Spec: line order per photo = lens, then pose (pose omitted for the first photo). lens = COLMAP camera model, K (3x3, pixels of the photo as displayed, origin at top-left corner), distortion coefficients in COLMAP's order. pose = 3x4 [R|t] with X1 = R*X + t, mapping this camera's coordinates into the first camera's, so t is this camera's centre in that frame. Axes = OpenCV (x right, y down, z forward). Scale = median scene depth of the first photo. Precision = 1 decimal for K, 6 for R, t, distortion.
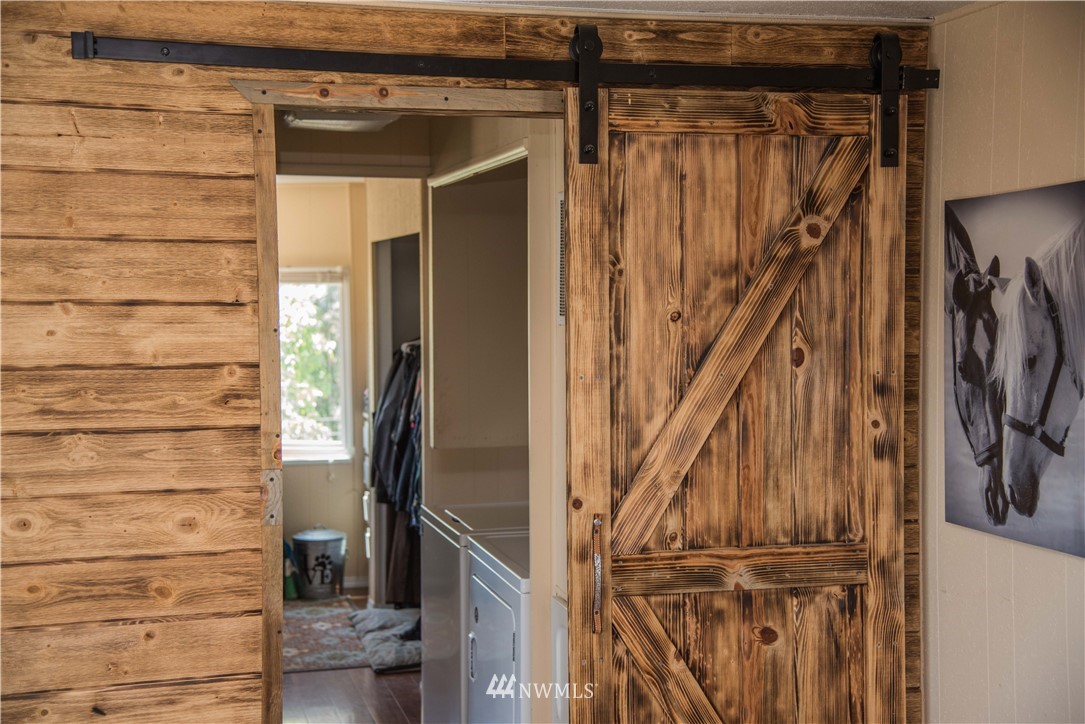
lens RADIAL K [[1544.7, 0, 542.5], [0, 1544.7, 362.0], [0, 0, 1]] dist [0.241660, 0.122307]
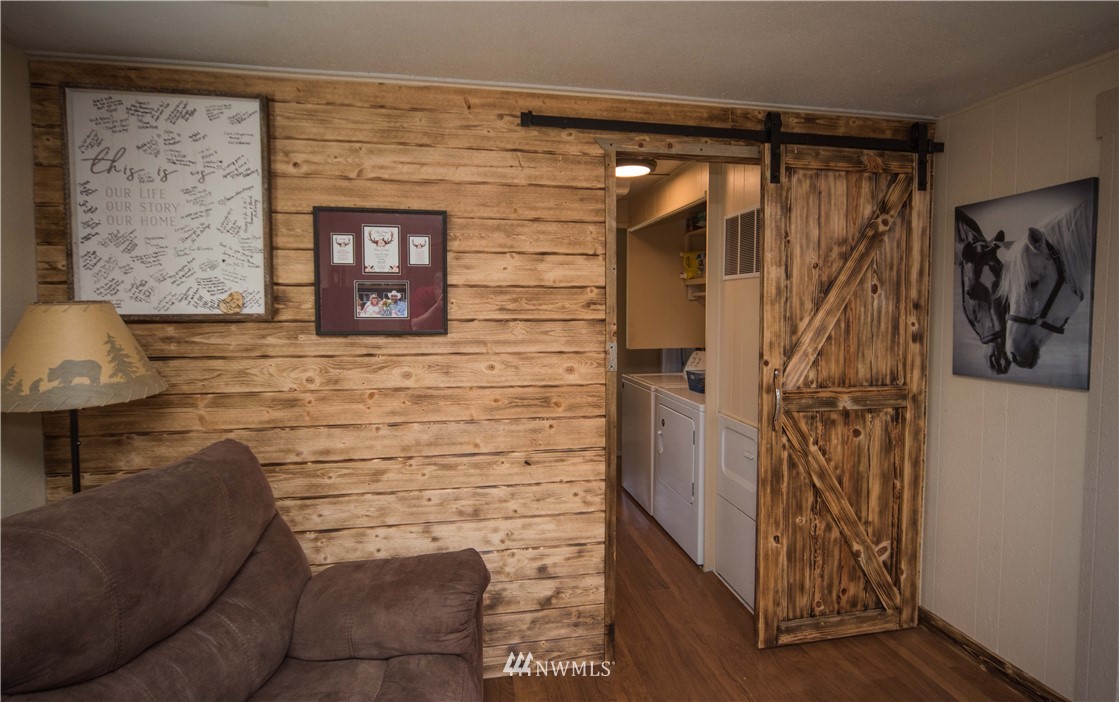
lens RADIAL K [[564.4, 0, 564.7], [0, 564.4, 329.2], [0, 0, 1]] dist [-0.002224, 0.001321]
pose [[0.998185, 0.005578, -0.059964, -0.180386], [-0.006072, 0.999949, -0.008058, 0.056139], [0.059916, 0.008407, 0.998168, 0.291104]]
